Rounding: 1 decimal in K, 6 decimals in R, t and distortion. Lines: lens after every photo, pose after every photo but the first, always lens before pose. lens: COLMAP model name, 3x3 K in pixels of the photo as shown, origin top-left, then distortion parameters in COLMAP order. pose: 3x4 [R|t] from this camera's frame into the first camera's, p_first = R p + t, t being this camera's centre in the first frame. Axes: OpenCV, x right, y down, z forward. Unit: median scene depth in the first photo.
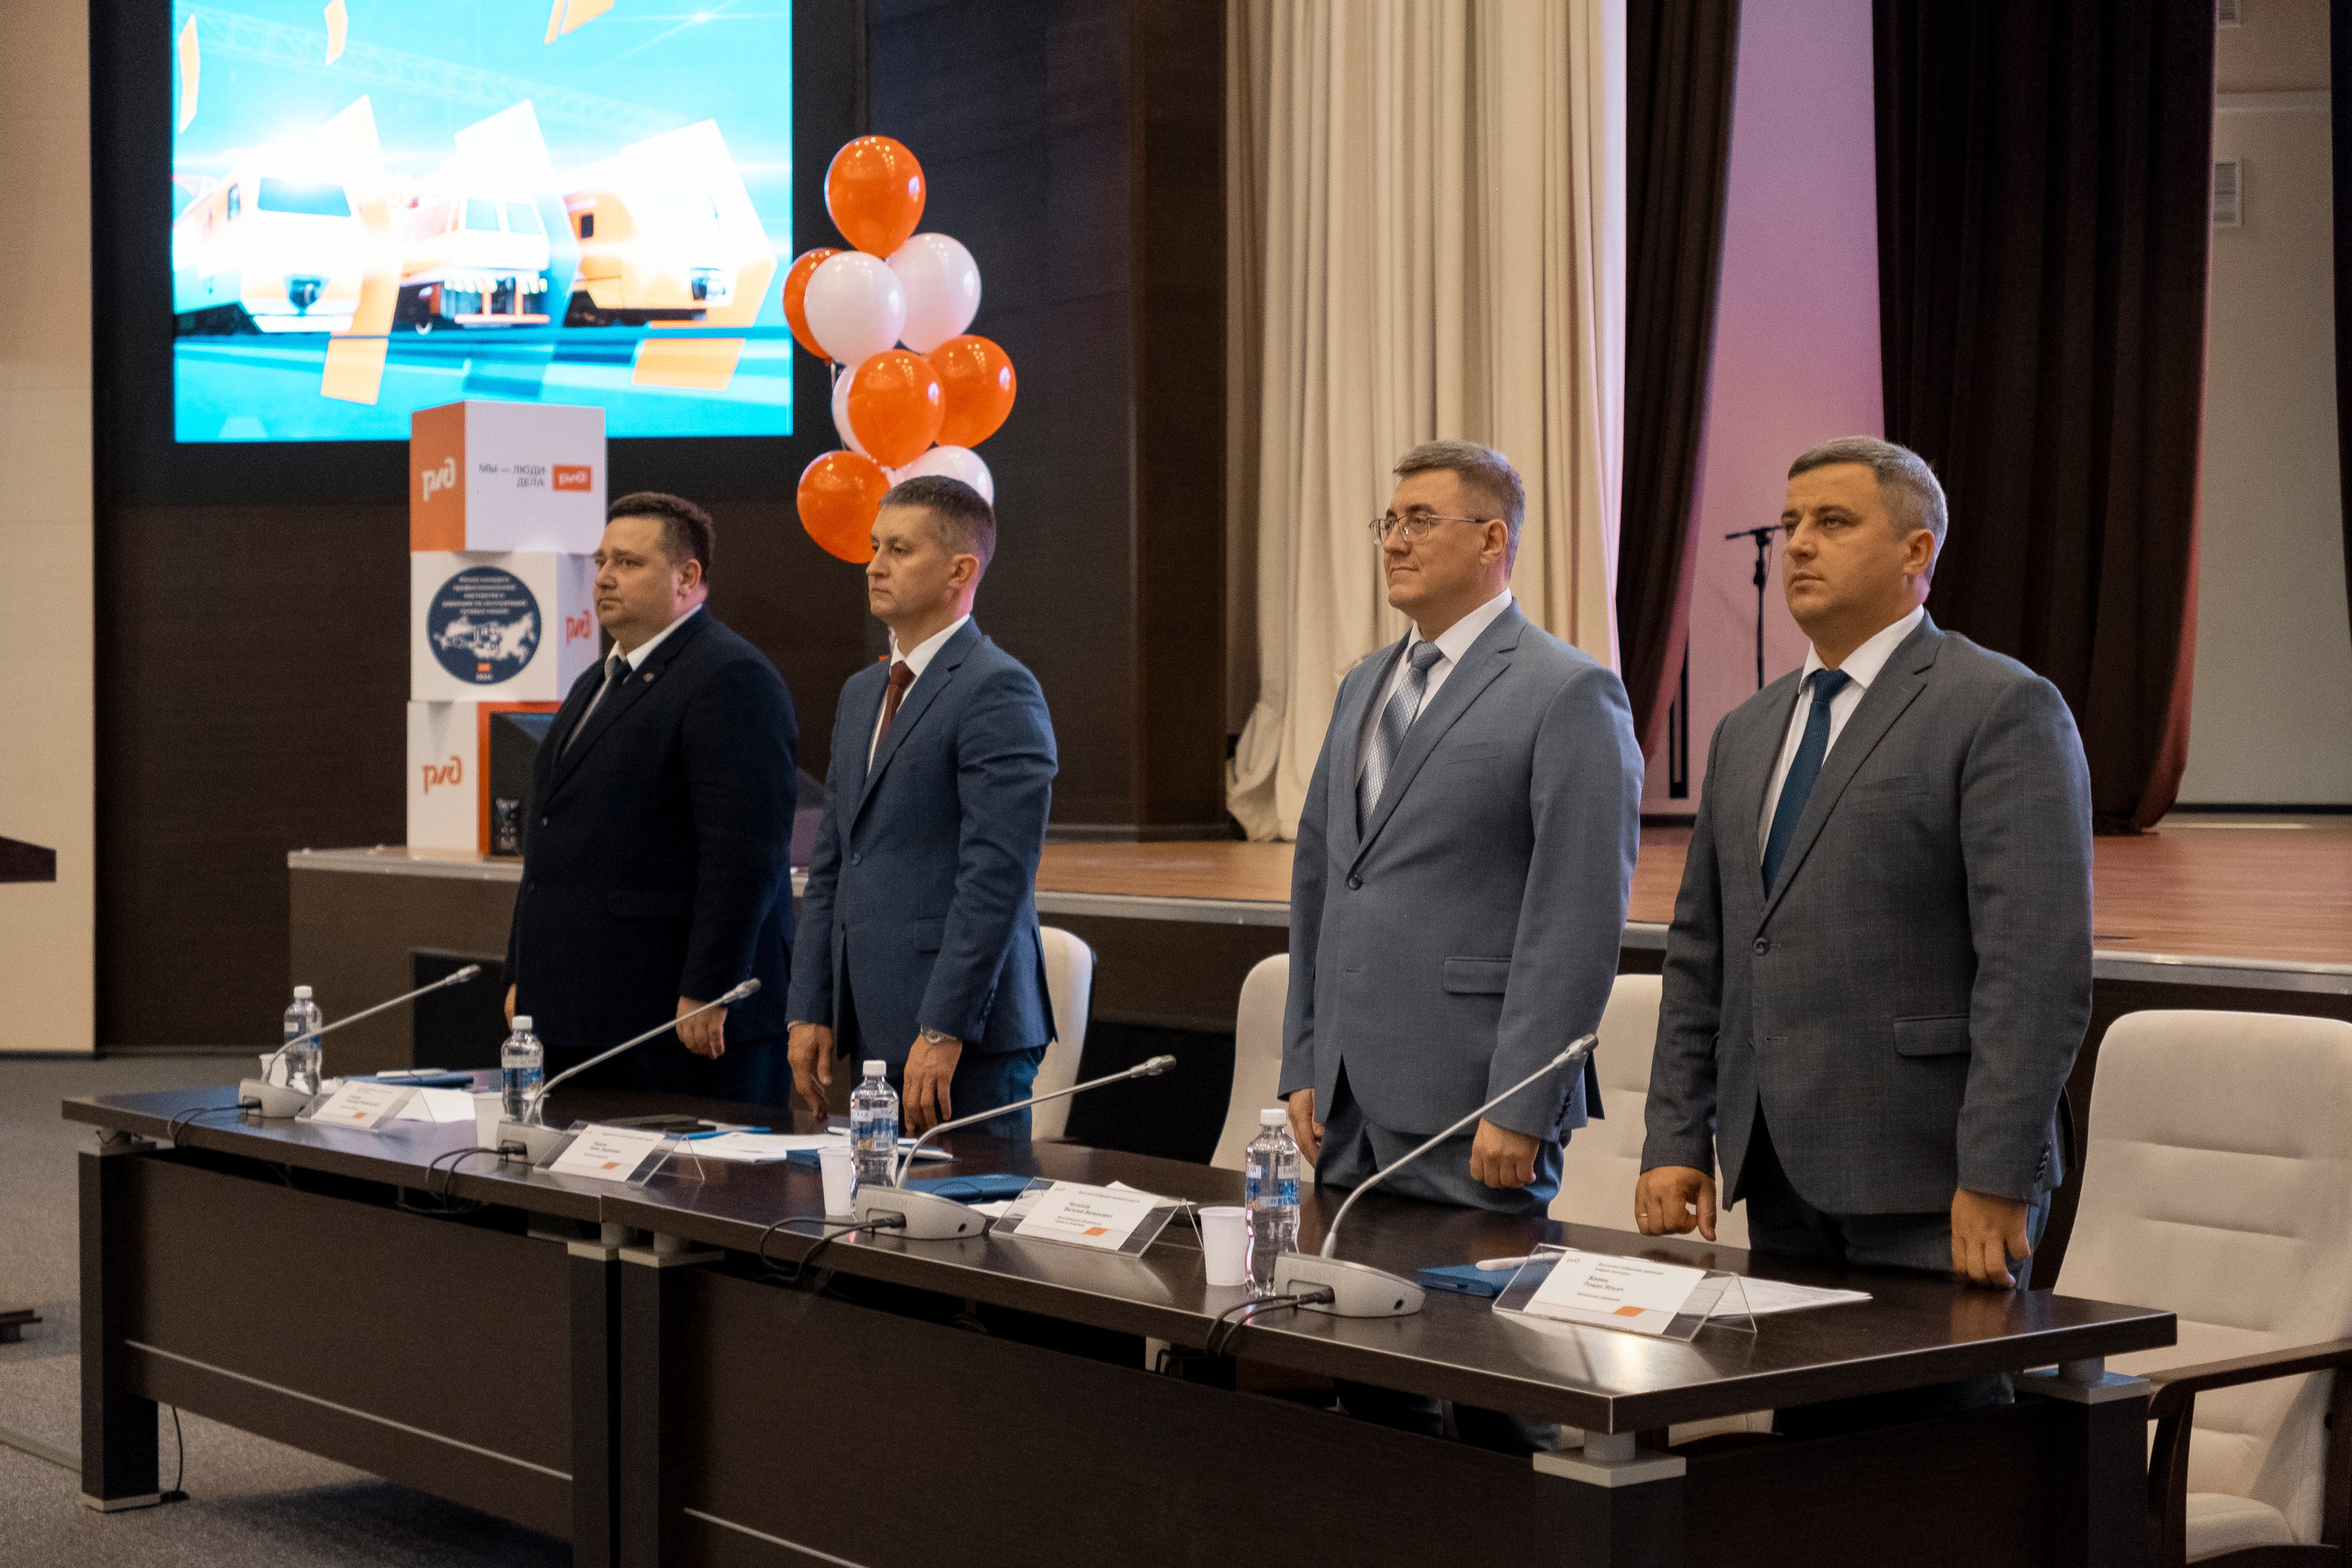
lens RADIAL K [[3555.6, 0, 1205.5], [0, 3555.6, 784.0], [0, 0, 1]] dist [0.006331, 0.149427]
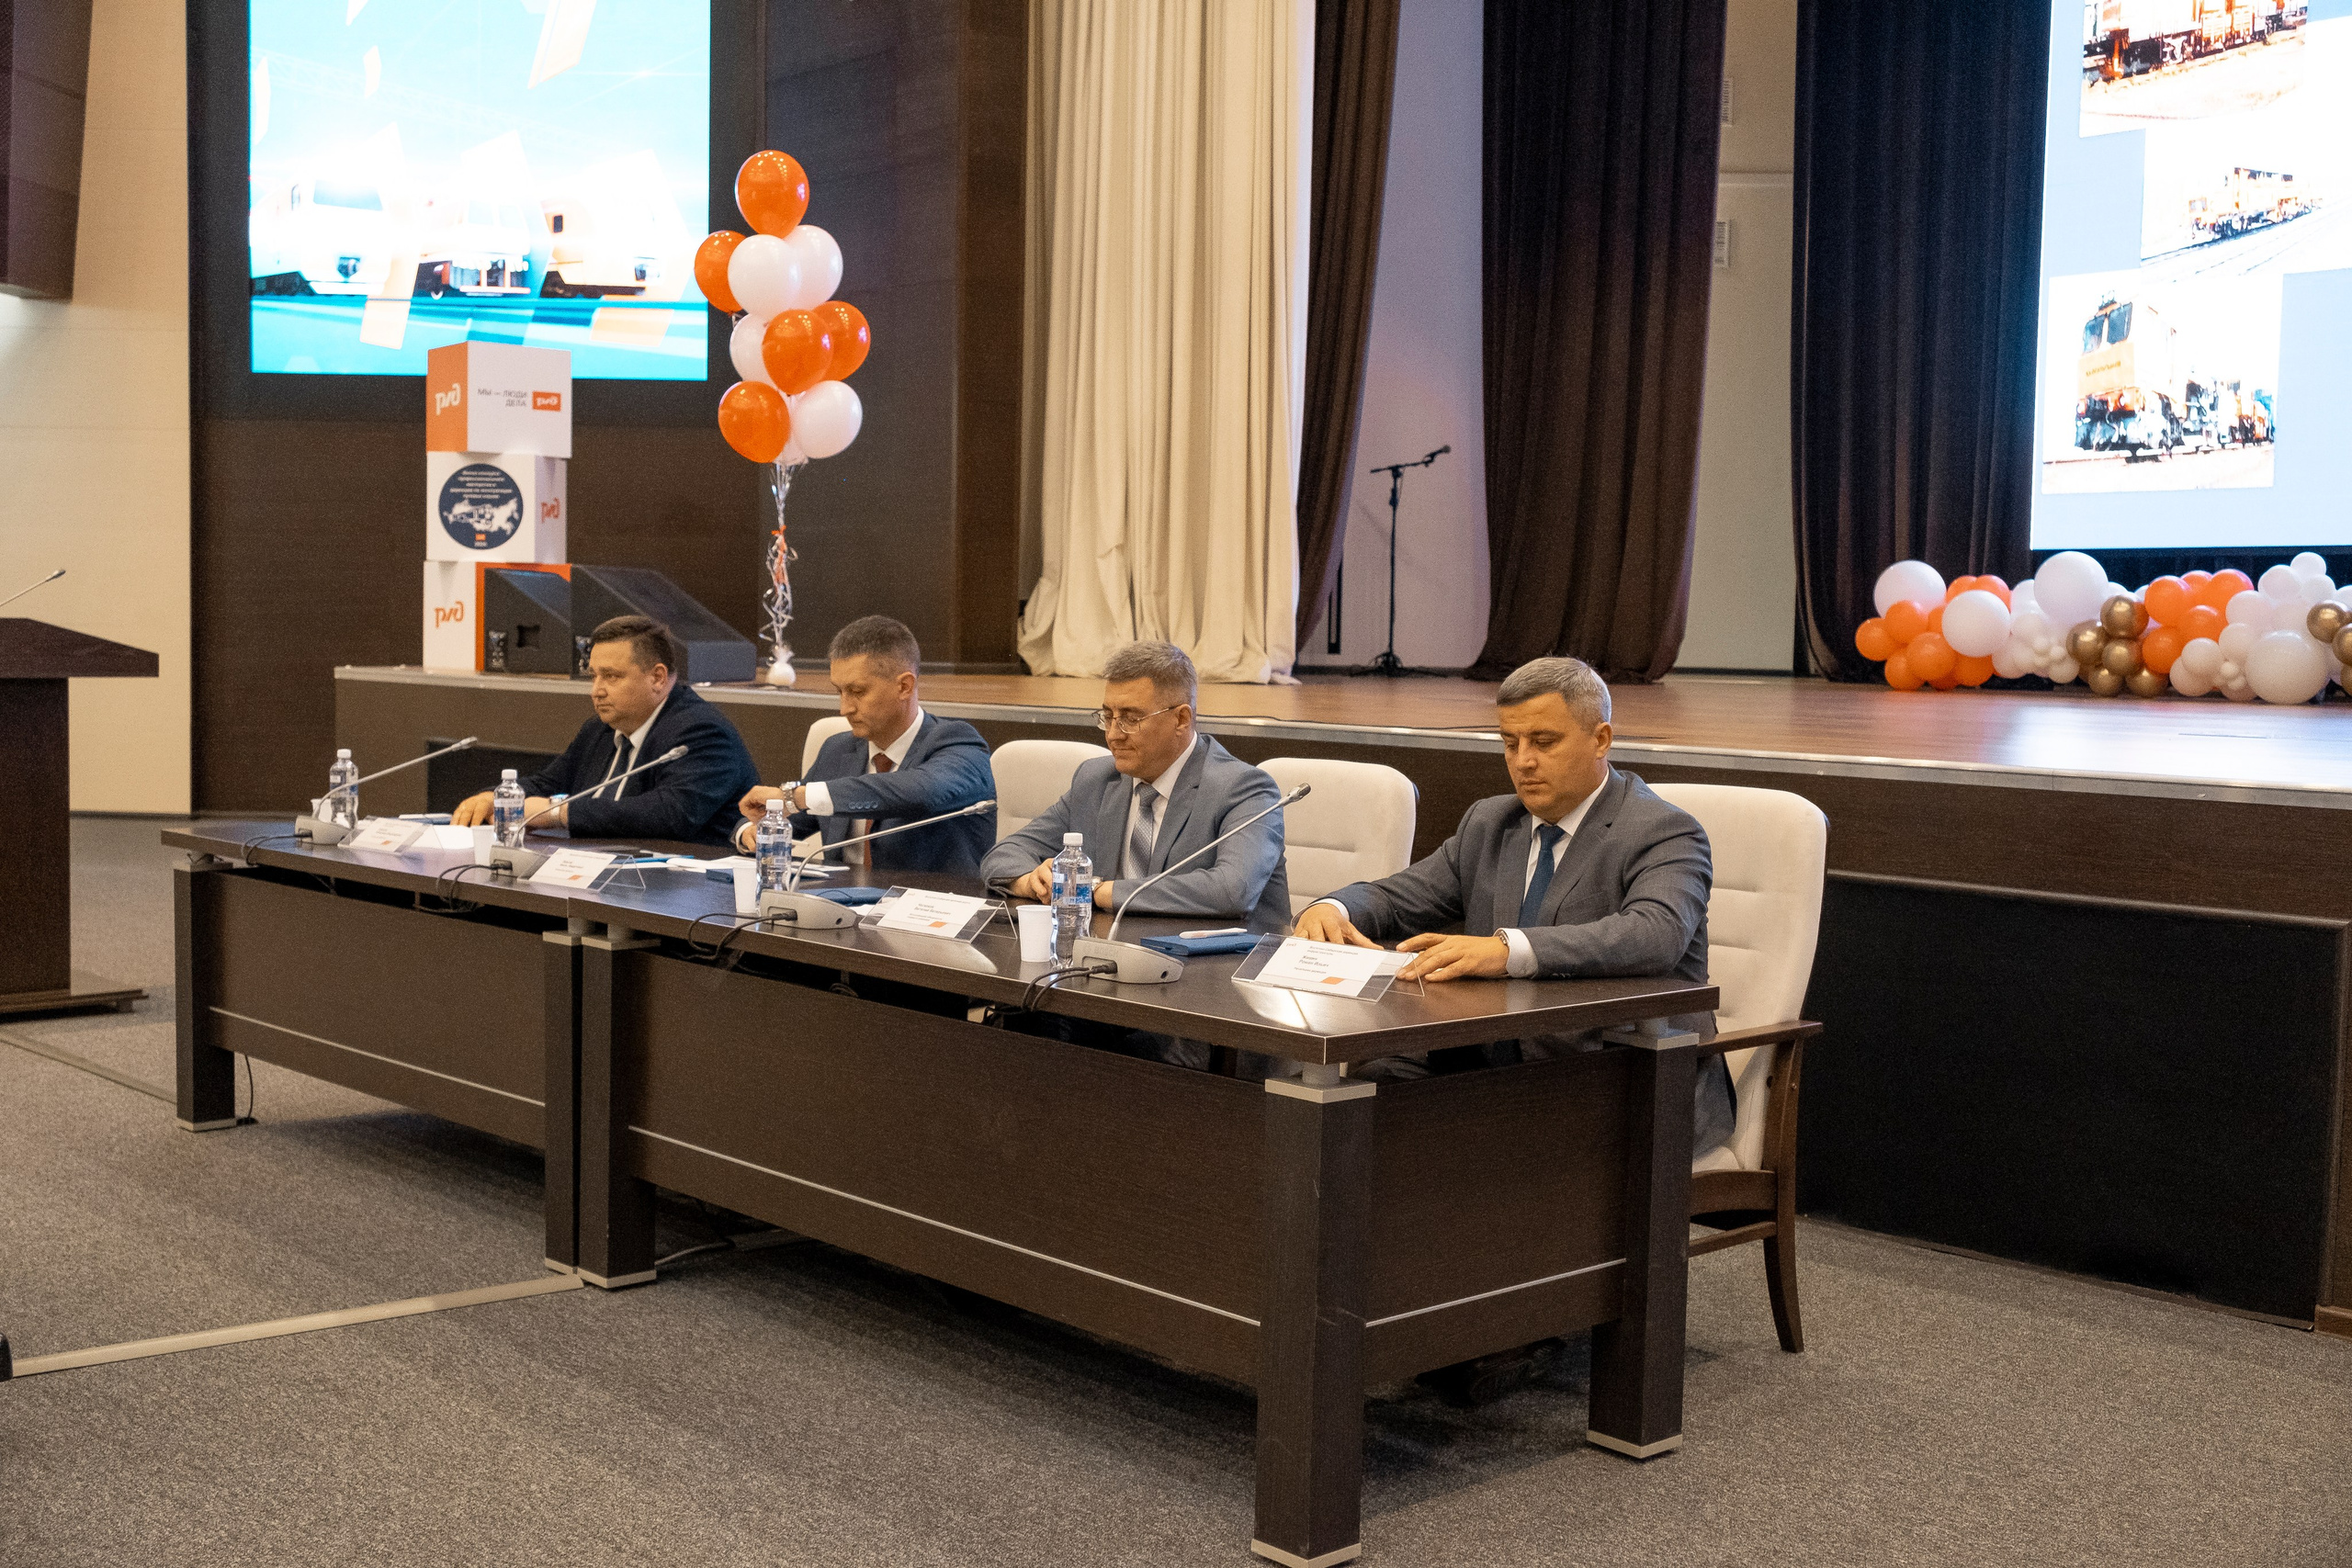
lens RADIAL K [[2468.7, 0, 1176.0], [0, 2468.7, 784.0], [0, 0, 1]] dist [0.020448, 0.016350]
pose [[0.997020, 0.017041, 0.075233, -0.004527], [-0.020912, 0.998481, 0.050974, 0.008296], [-0.074250, -0.052396, 0.995862, 0.020067]]
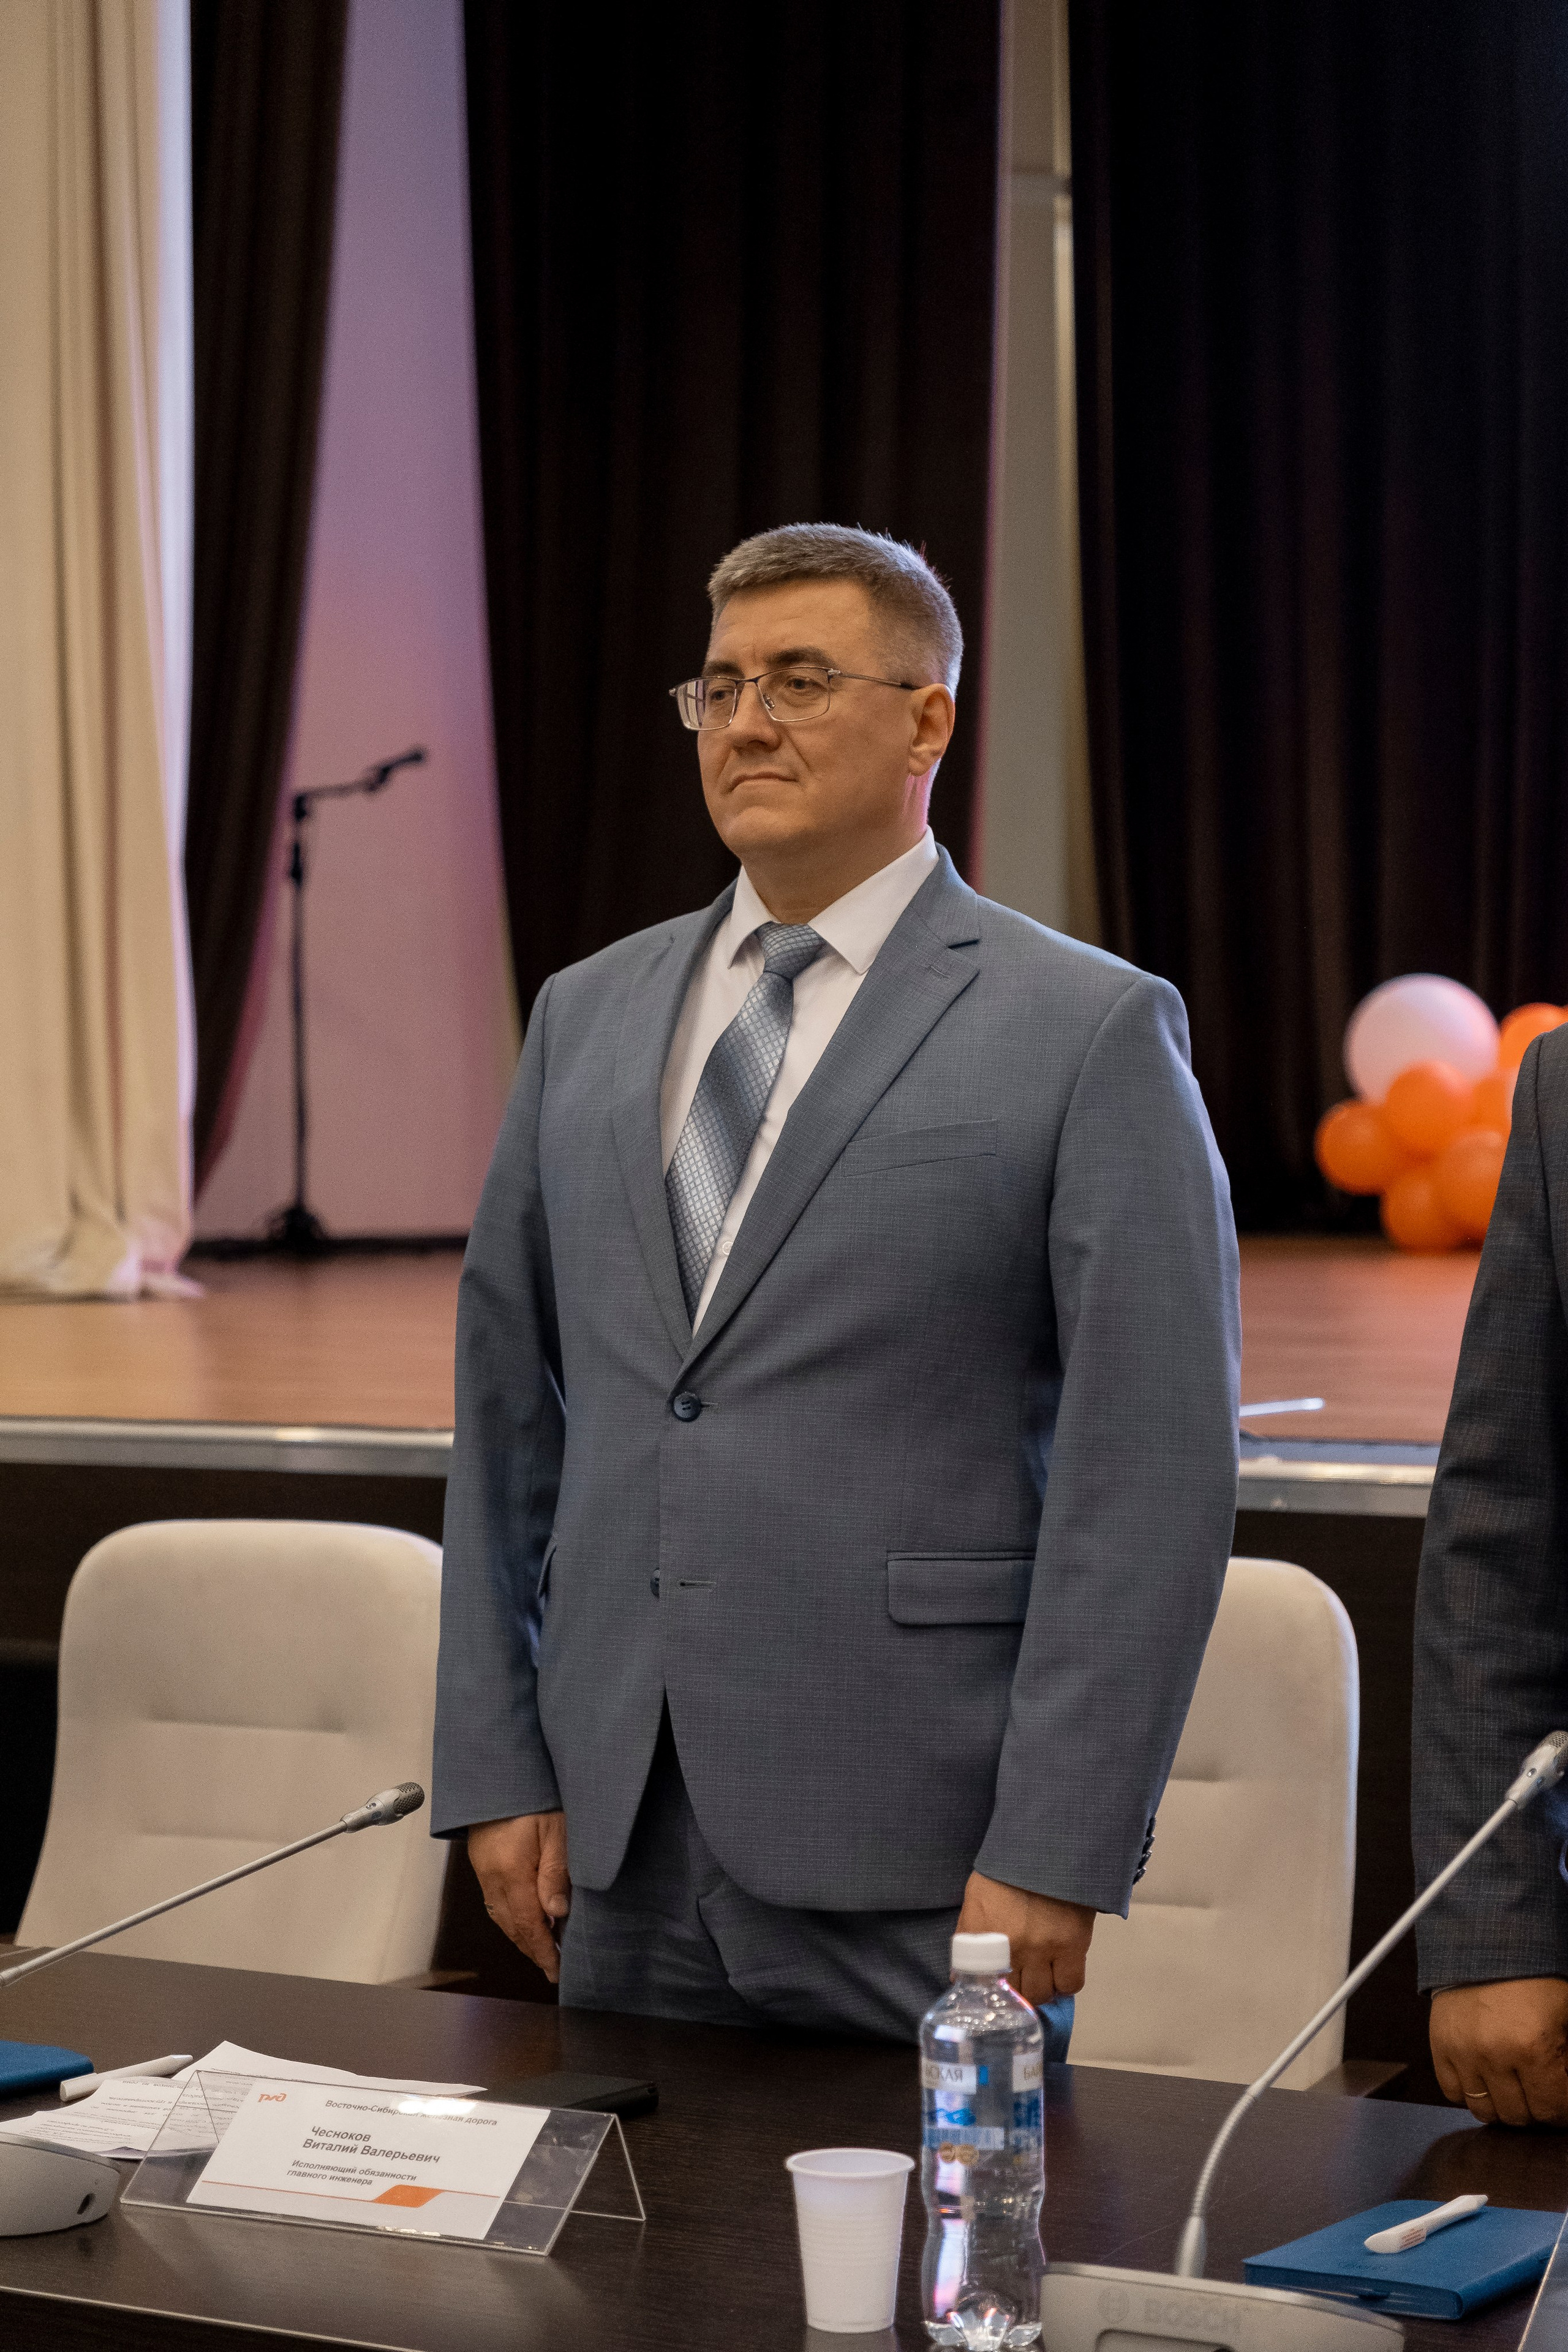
lens RADIAL K [[4985.0, 0, 781.4], [0, 4985.0, 1317.8], [0, 0, 1]] dist [0.000893, 0.117794]
pose [[0.944645, -0.021332, 0.327399, -0.073202], [0.012617, 0.999508, 0.028720, -0.002096], [-0.327851, -0.023000, 0.944450, 0.142674]]
